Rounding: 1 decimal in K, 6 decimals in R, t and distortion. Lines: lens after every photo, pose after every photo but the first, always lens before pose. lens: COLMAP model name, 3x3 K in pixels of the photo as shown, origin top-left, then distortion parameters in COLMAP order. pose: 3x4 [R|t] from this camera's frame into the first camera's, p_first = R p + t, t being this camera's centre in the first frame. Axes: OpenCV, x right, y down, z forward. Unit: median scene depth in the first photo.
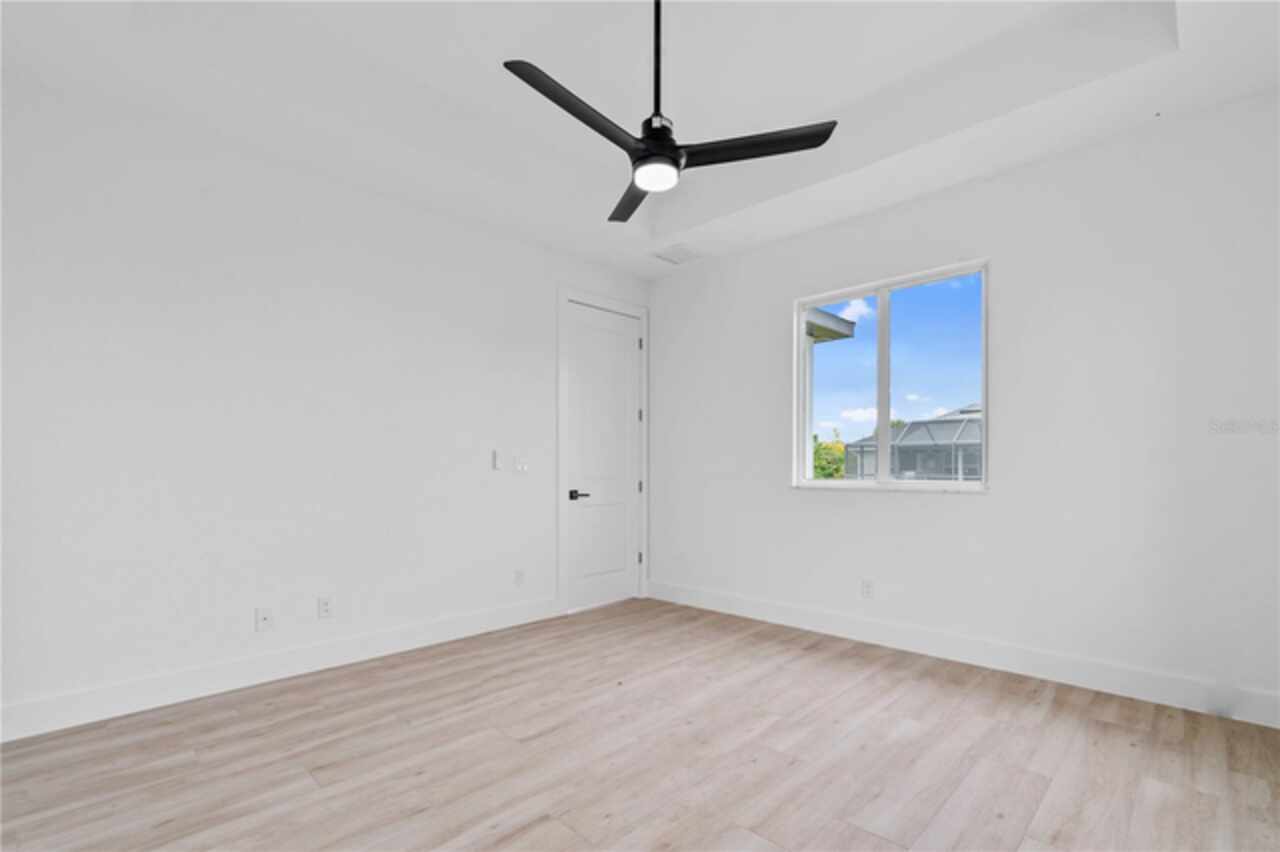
lens RADIAL K [[573.5, 0, 636.6], [0, 573.5, 444.8], [0, 0, 1]] dist [-0.000111, 0.000134]
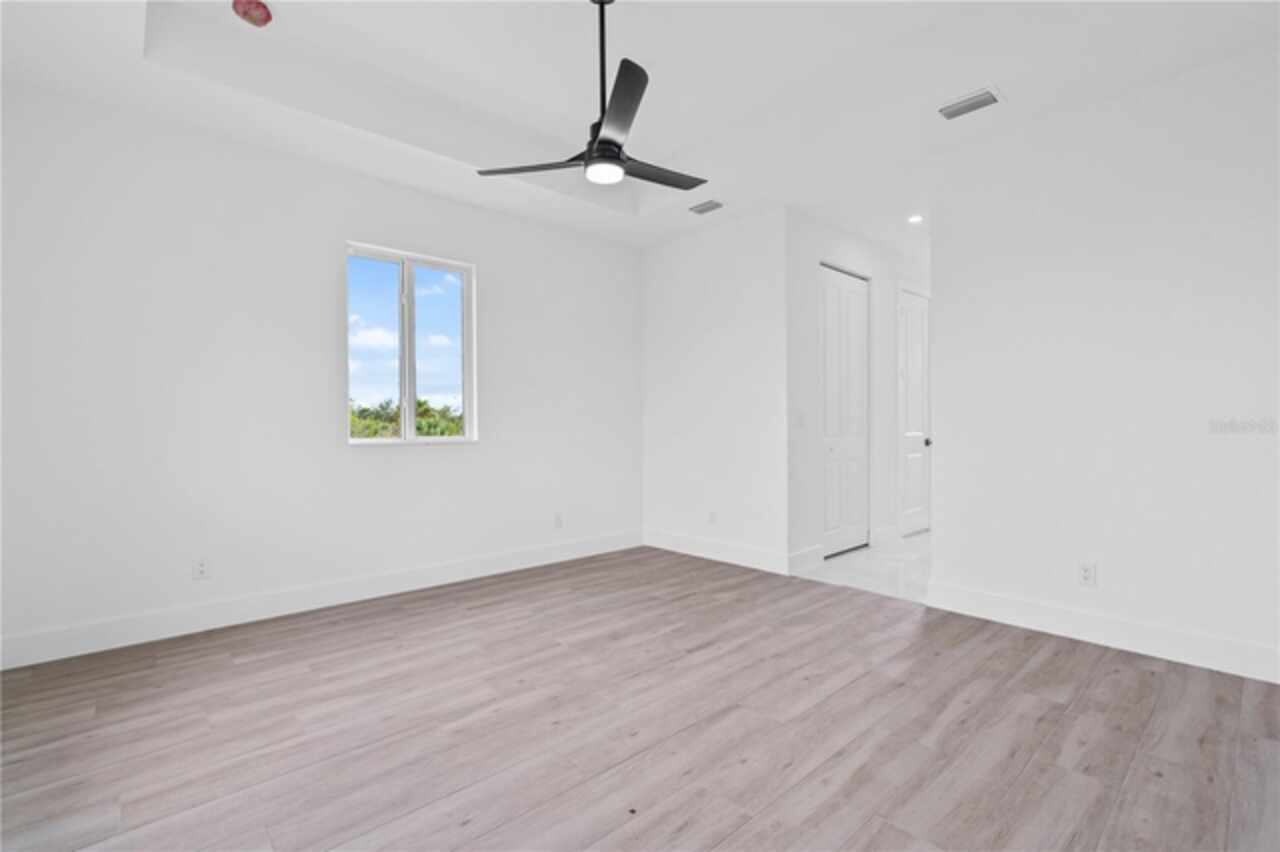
lens RADIAL K [[573.5, 0, 636.6], [0, 573.5, 444.8], [0, 0, 1]] dist [-0.000111, 0.000134]
pose [[-0.998080, 0.004287, 0.061788, -0.088658], [0.003975, 0.999979, -0.005166, 0.079487], [-0.061809, -0.004910, -0.998076, 1.958065]]
